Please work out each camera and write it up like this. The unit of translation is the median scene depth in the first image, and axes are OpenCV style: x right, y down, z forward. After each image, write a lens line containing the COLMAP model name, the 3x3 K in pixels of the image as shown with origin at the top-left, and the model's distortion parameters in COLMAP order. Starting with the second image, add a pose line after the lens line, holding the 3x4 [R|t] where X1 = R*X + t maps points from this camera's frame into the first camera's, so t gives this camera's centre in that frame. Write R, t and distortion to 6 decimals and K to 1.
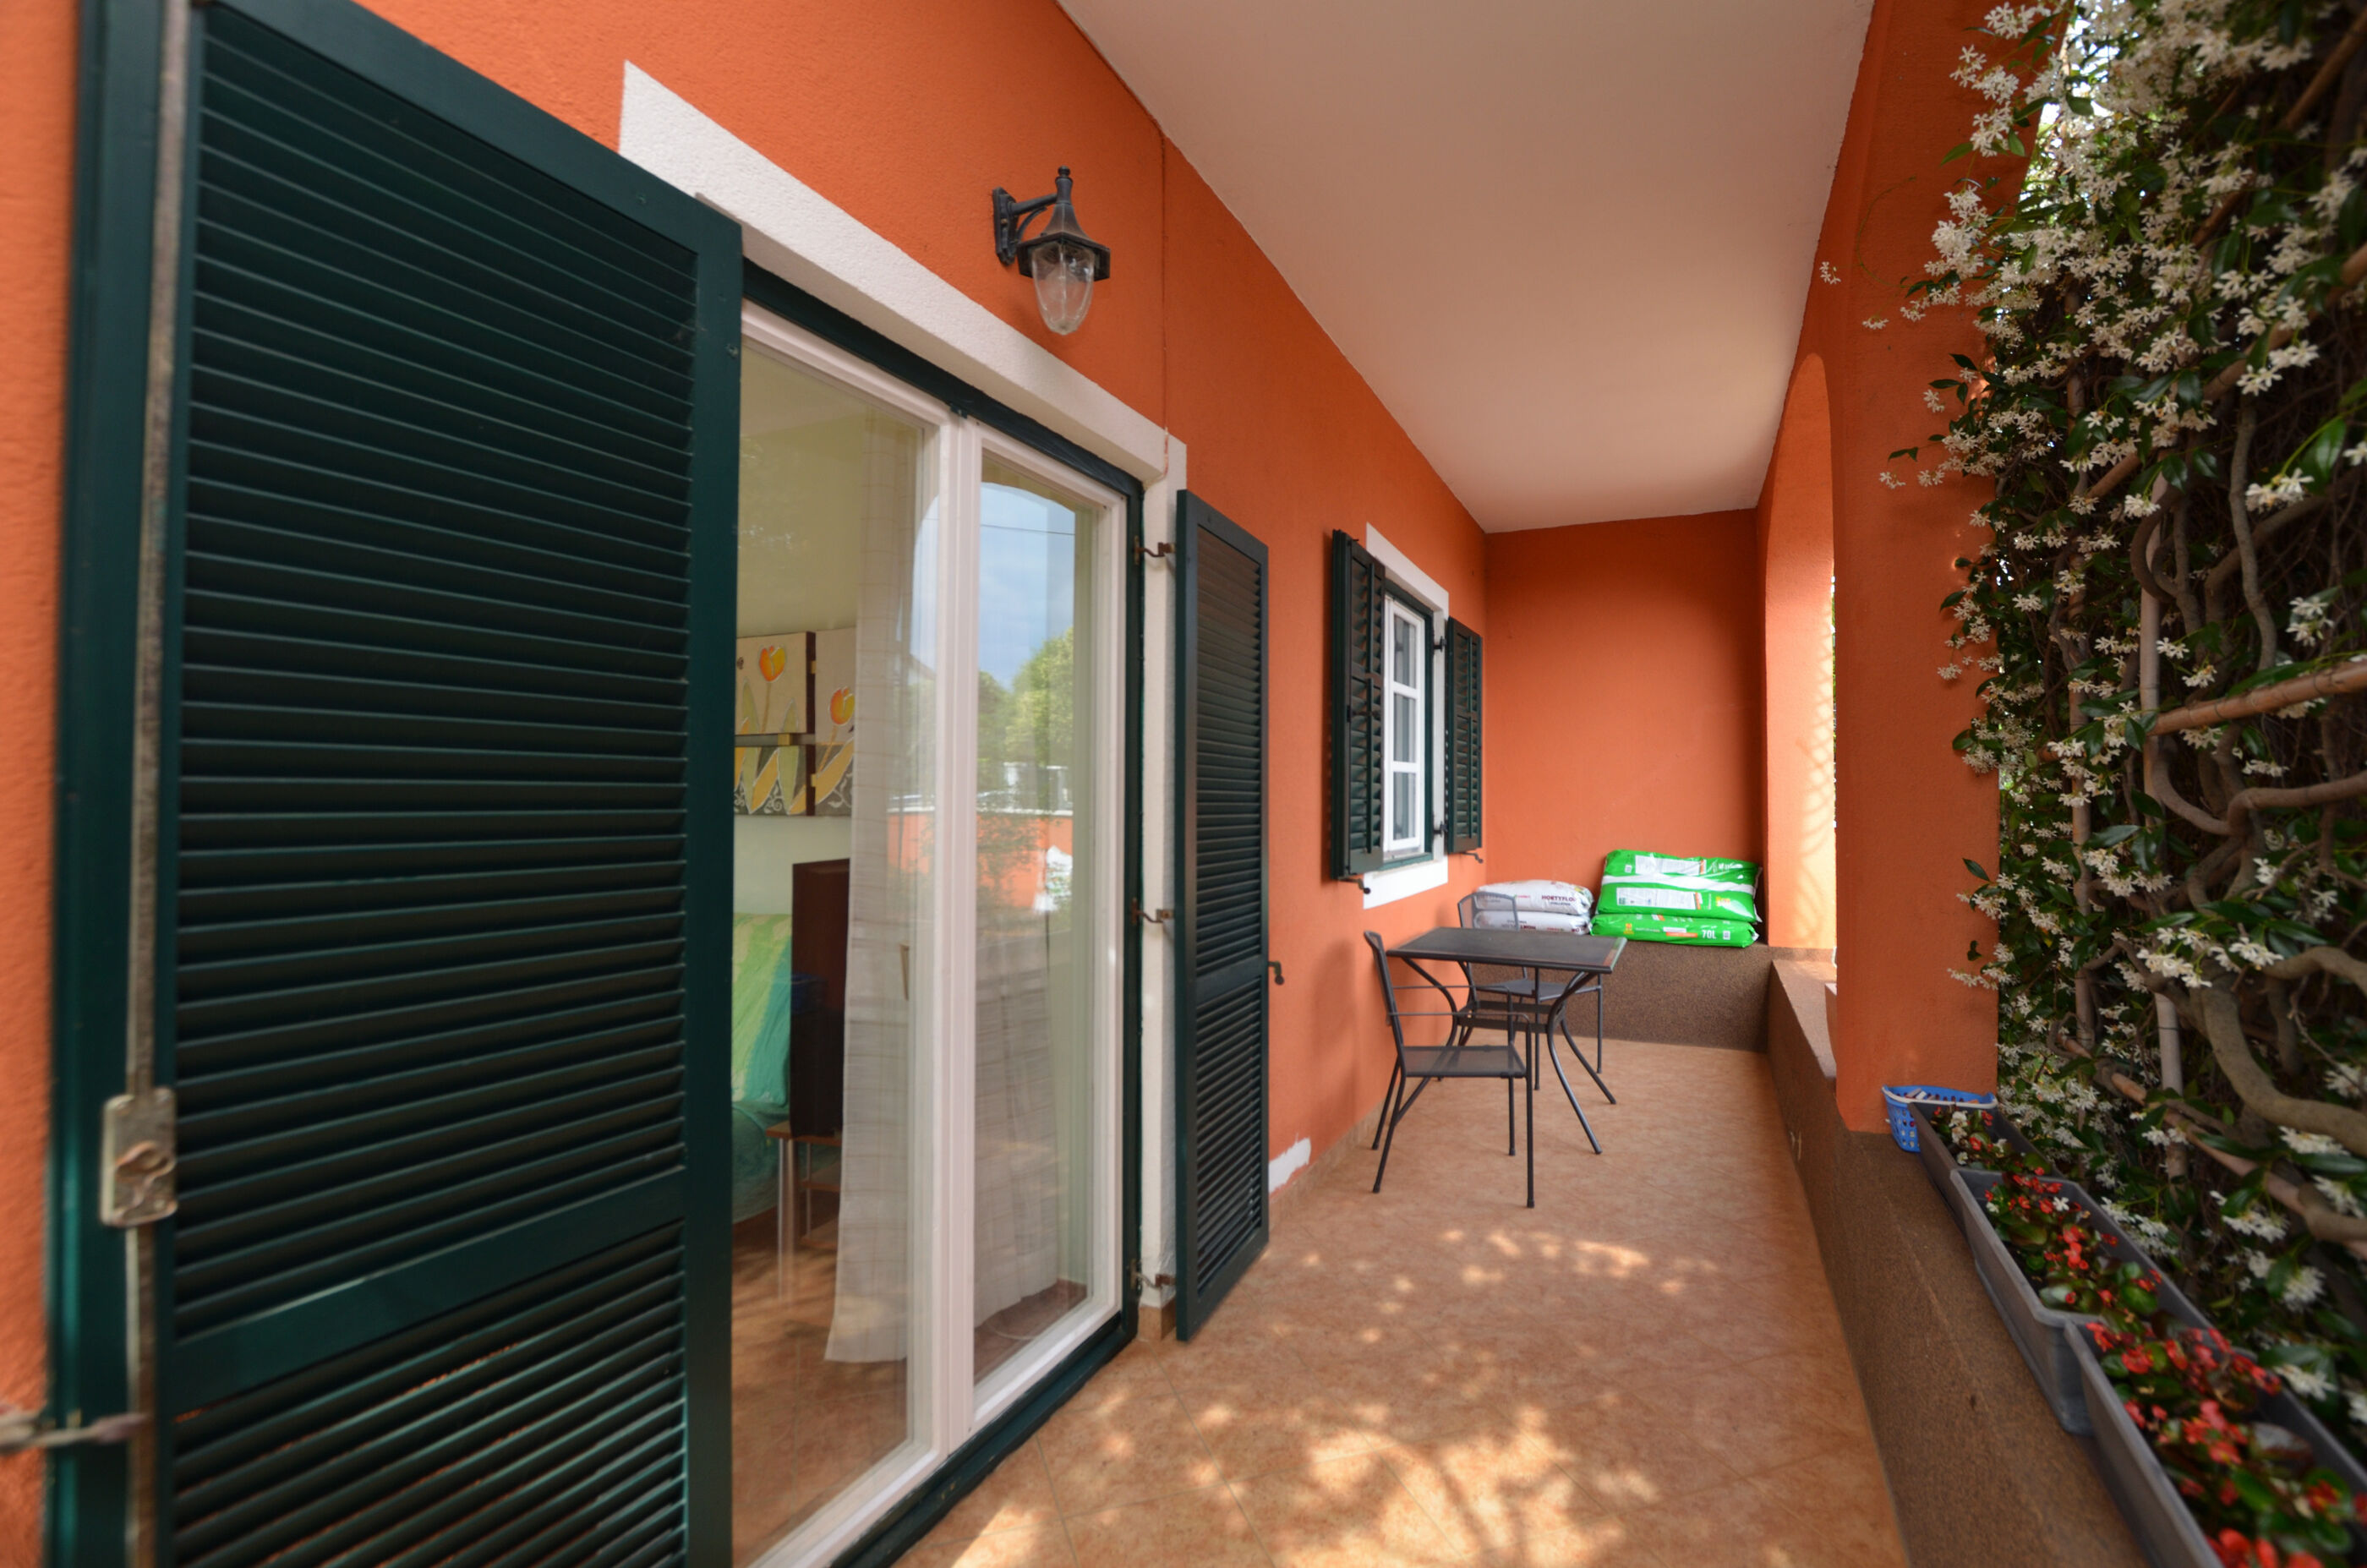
lens RADIAL K [[1030.1, 0, 1183.5], [0, 1030.1, 784.0], [0, 0, 1]] dist [-0.031136, 0.001756]
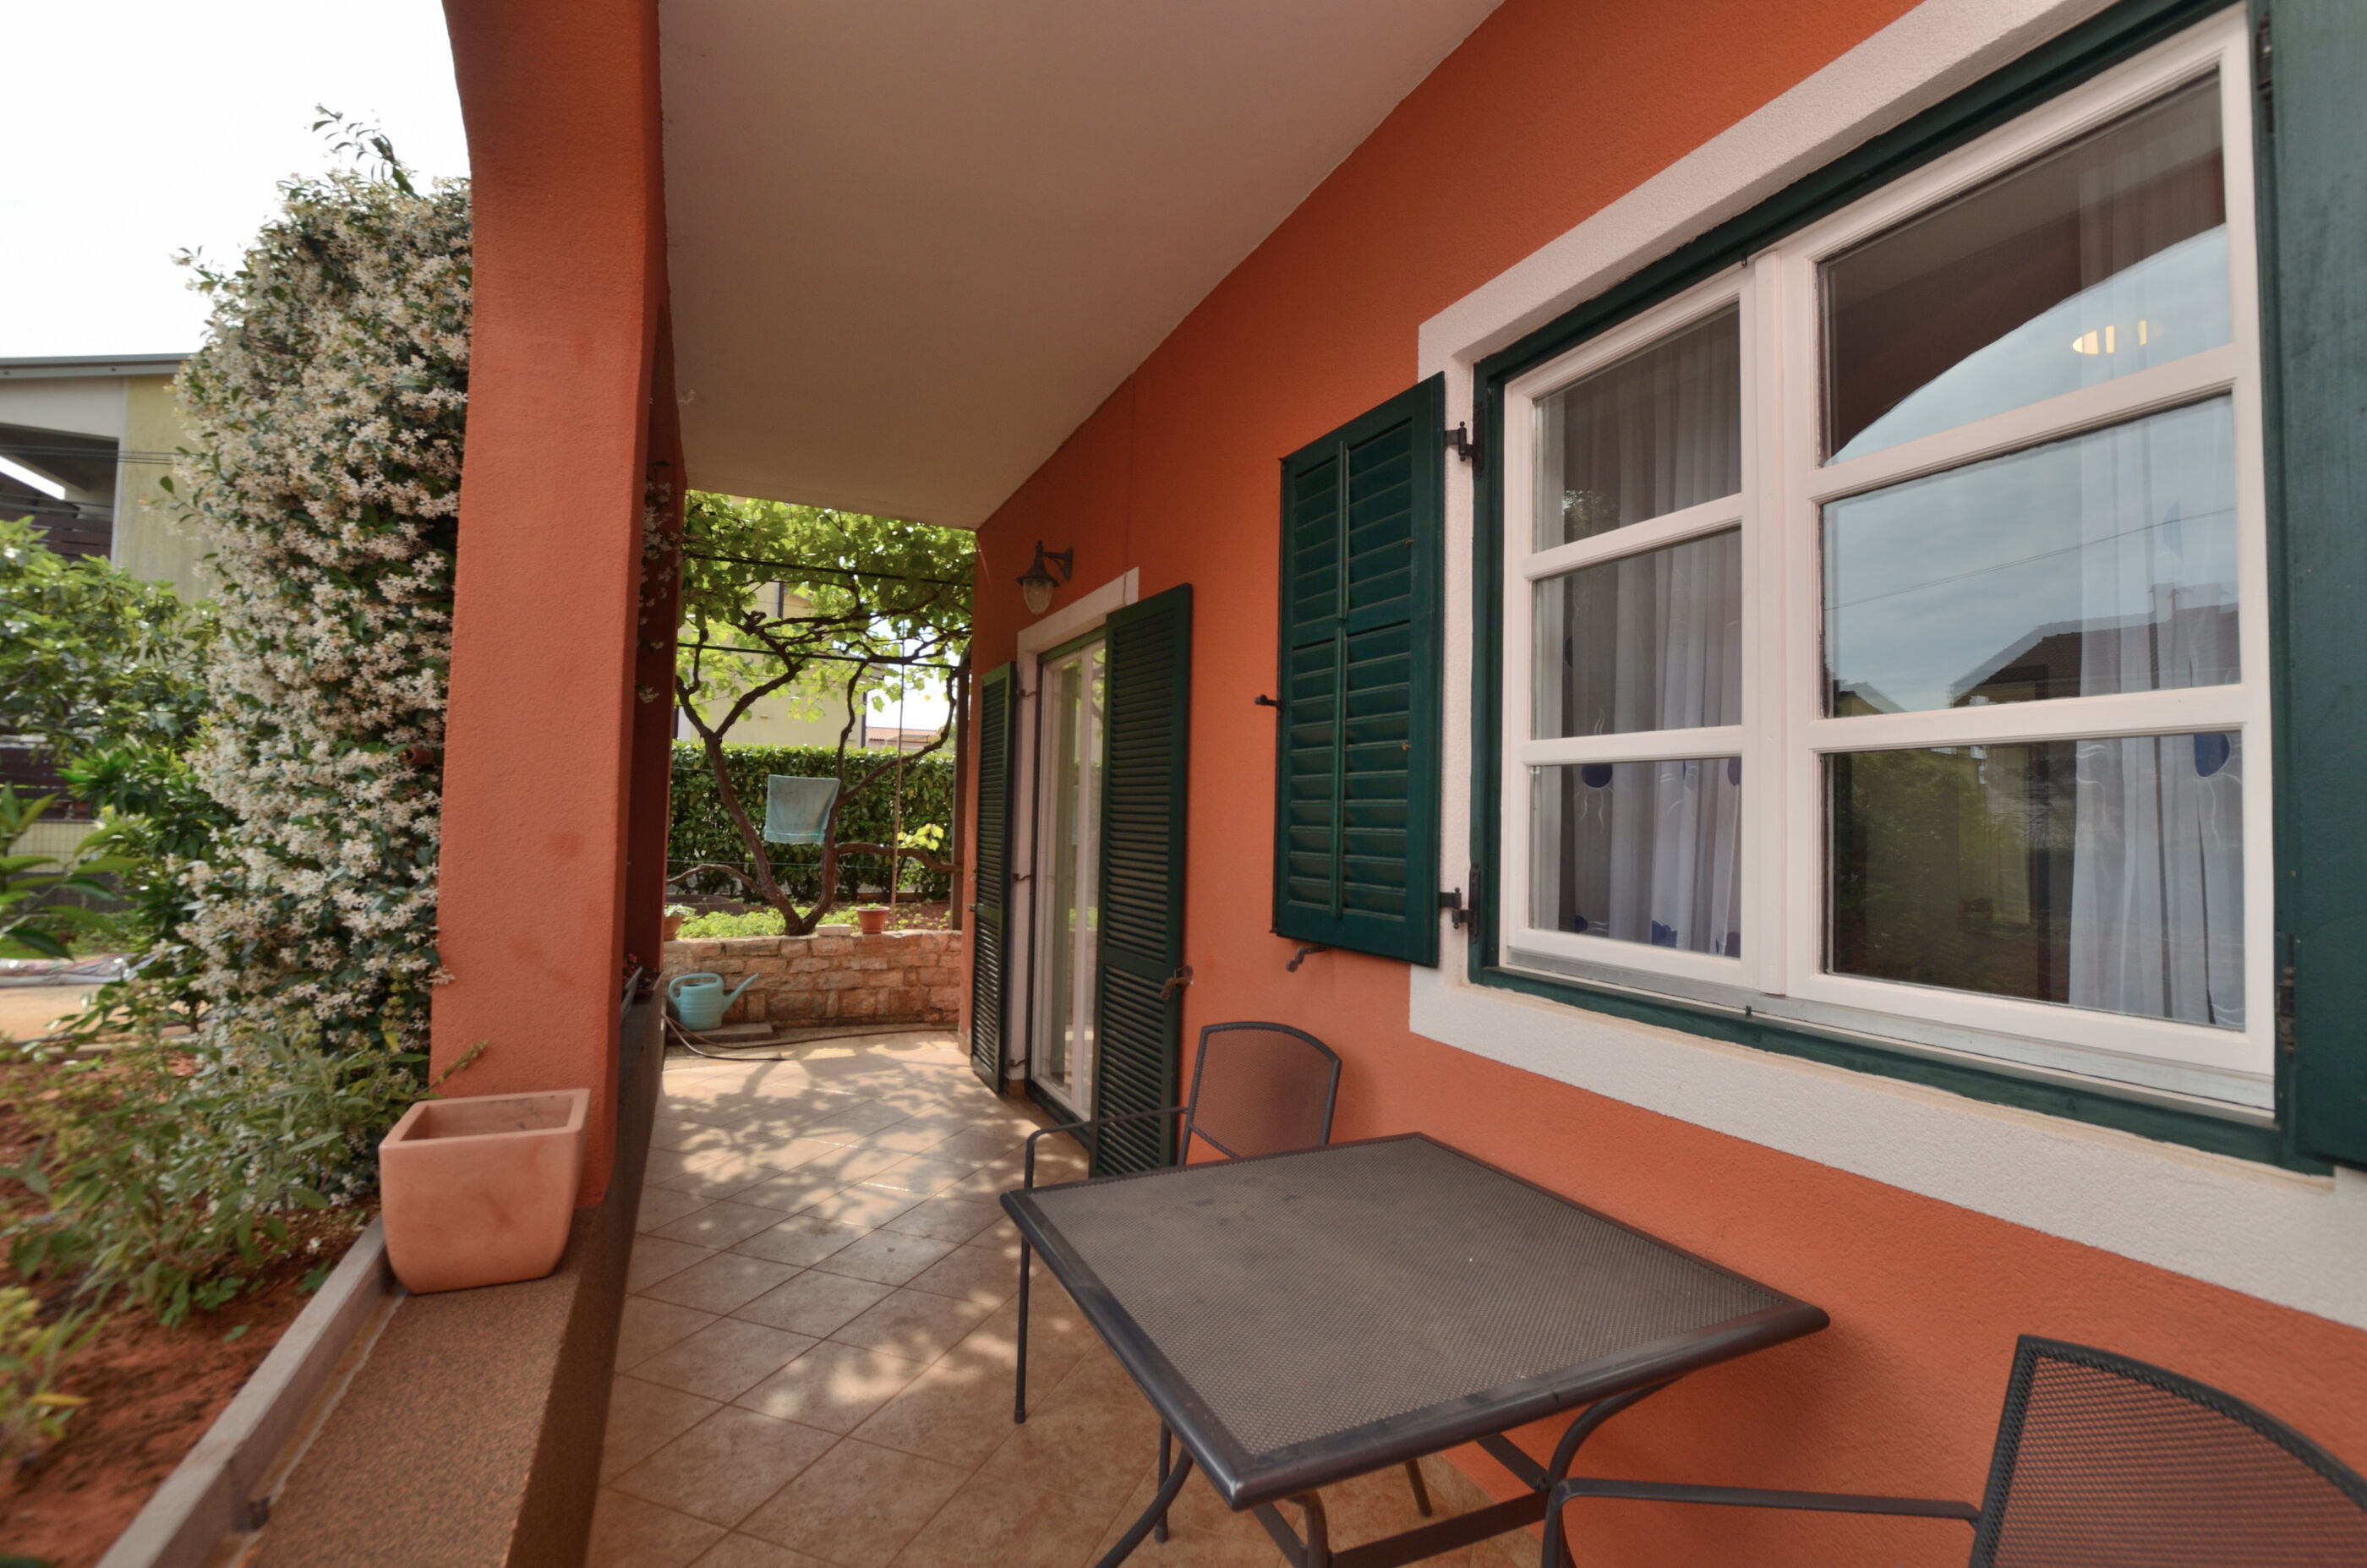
lens RADIAL K [[1046.9, 0, 1204.8], [0, 1046.9, 779.7], [0, 0, 1]] dist [-0.035221, 0.006788]
pose [[-0.613857, -0.043171, -0.788236, 0.769955], [-0.011520, 0.998887, -0.045736, 0.019450], [0.789333, -0.018995, -0.613672, 1.429957]]
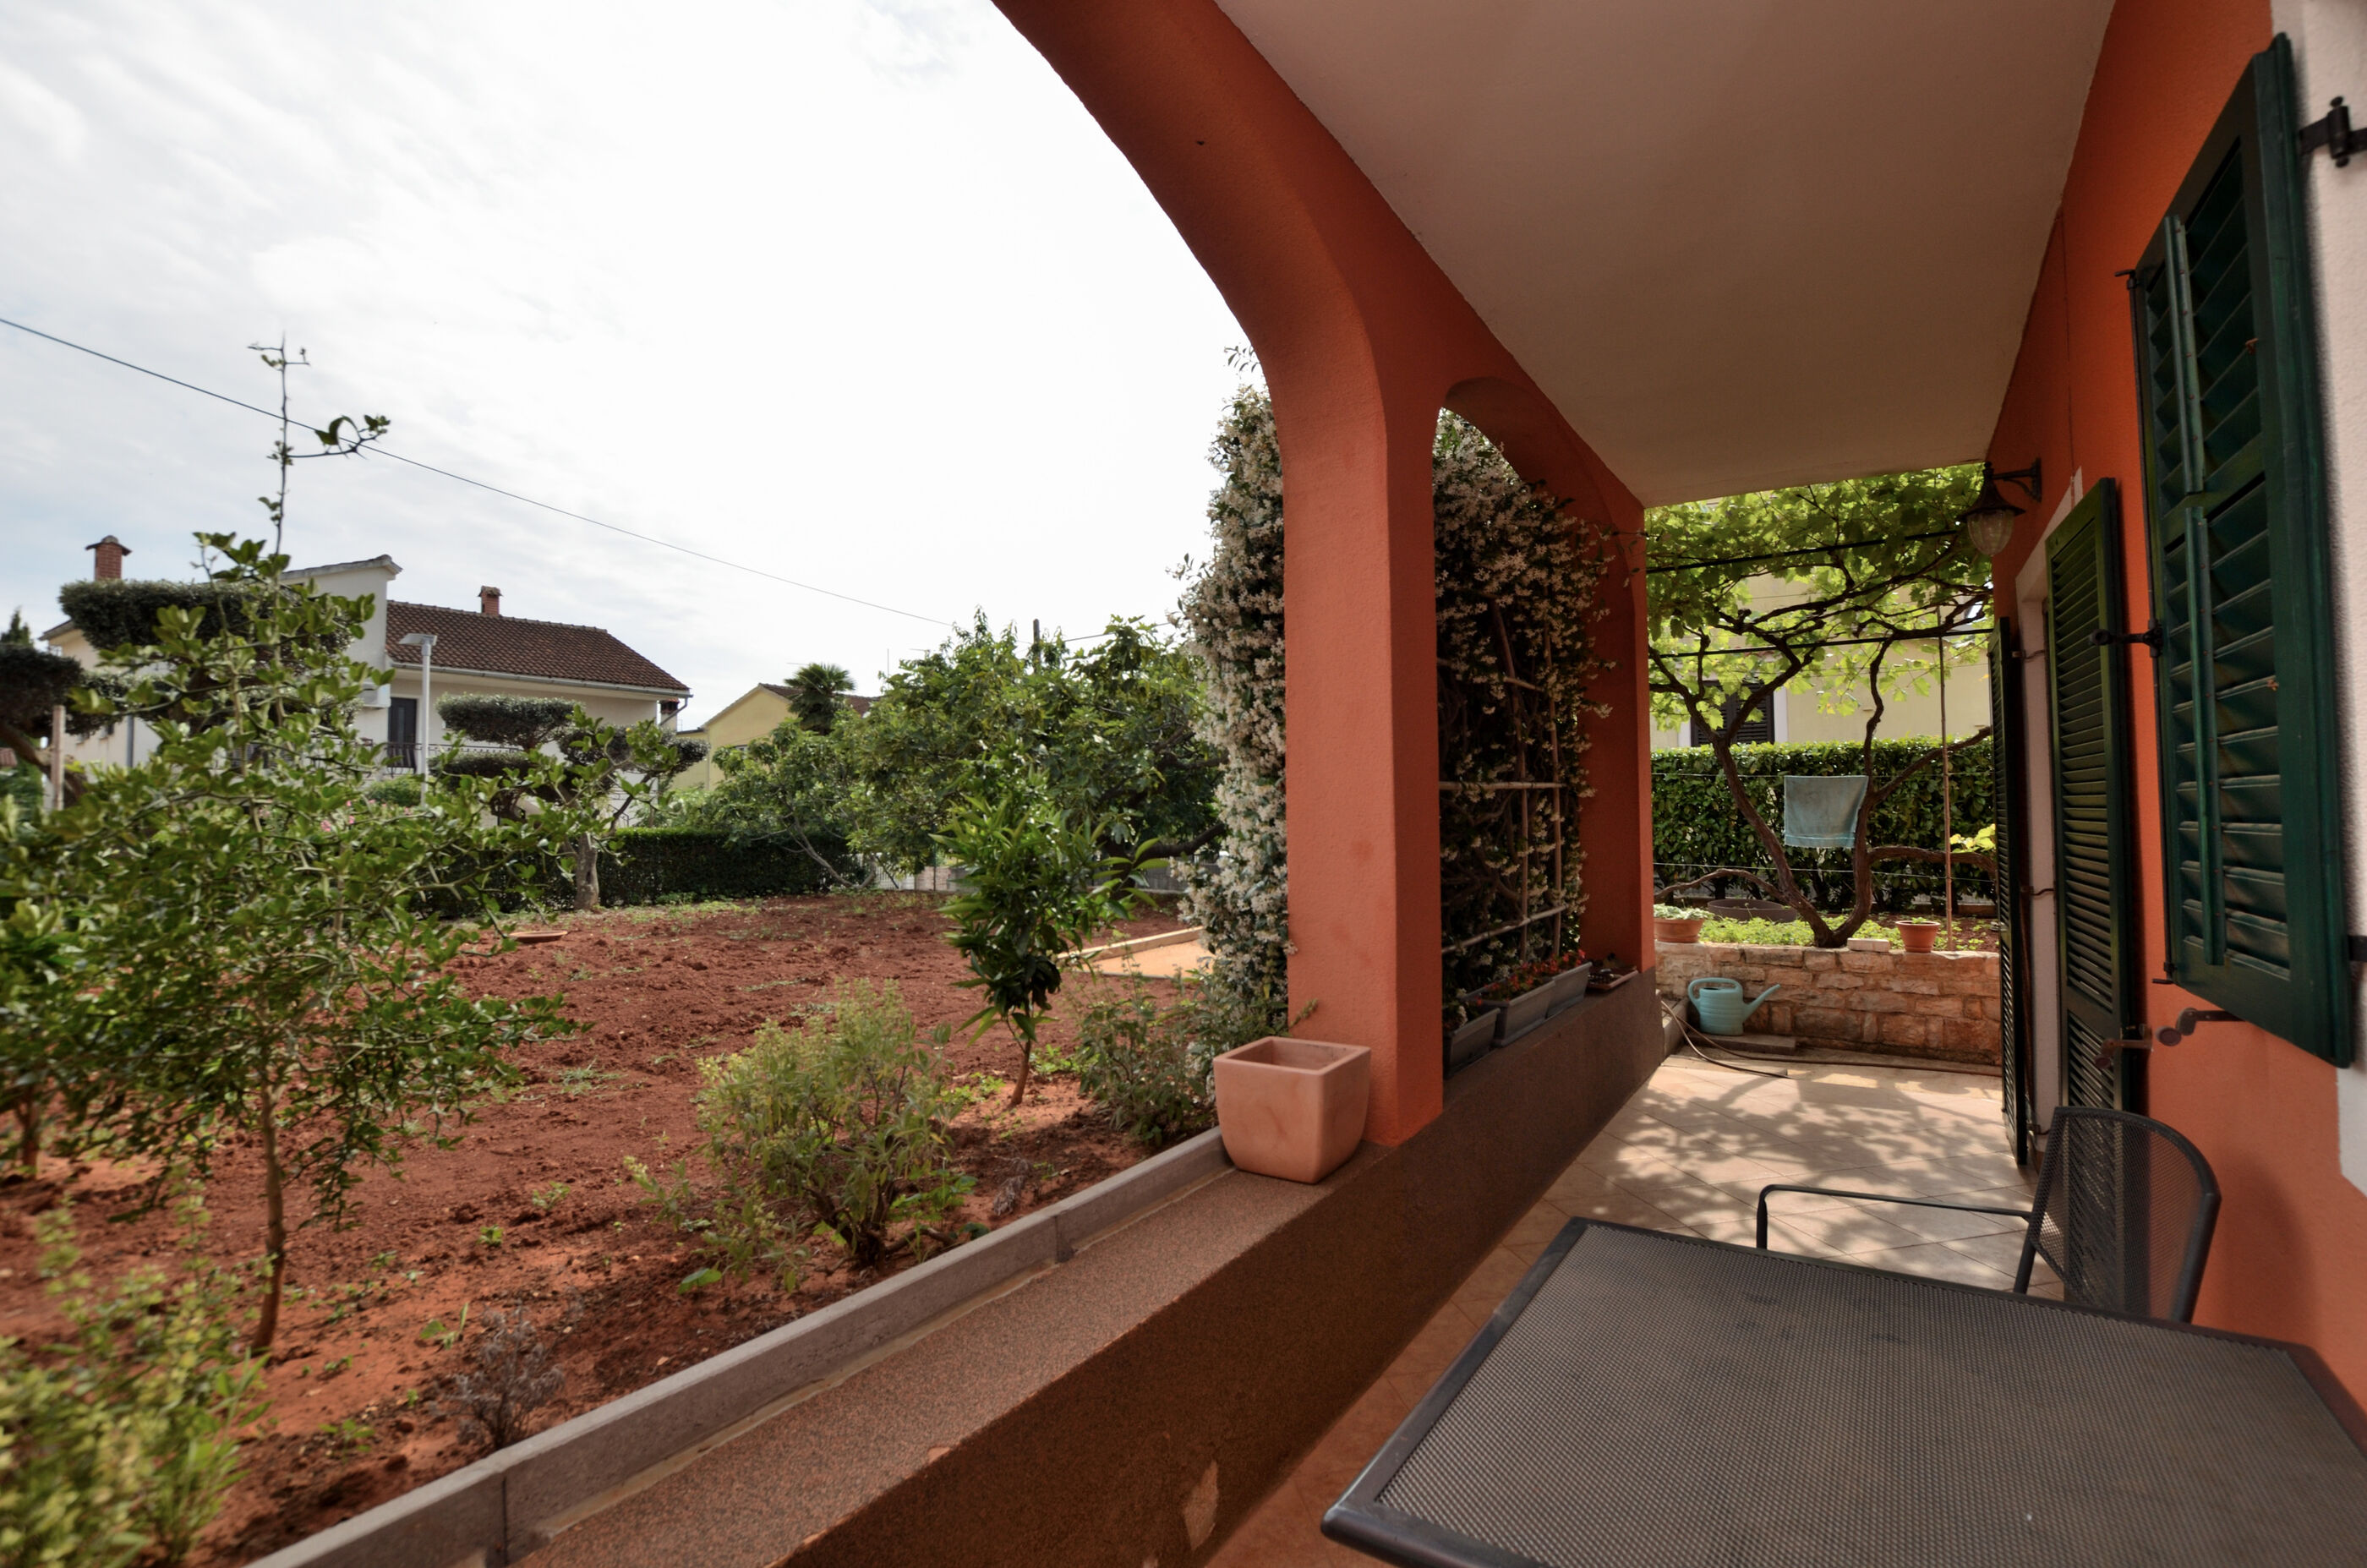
lens RADIAL K [[1046.9, 0, 1204.8], [0, 1046.9, 779.7], [0, 0, 1]] dist [-0.035221, 0.006788]
pose [[-0.992199, 0.012460, 0.124037, 0.561027], [0.006688, 0.998880, -0.046841, 0.017238], [-0.124482, -0.045646, -0.991171, 1.530834]]
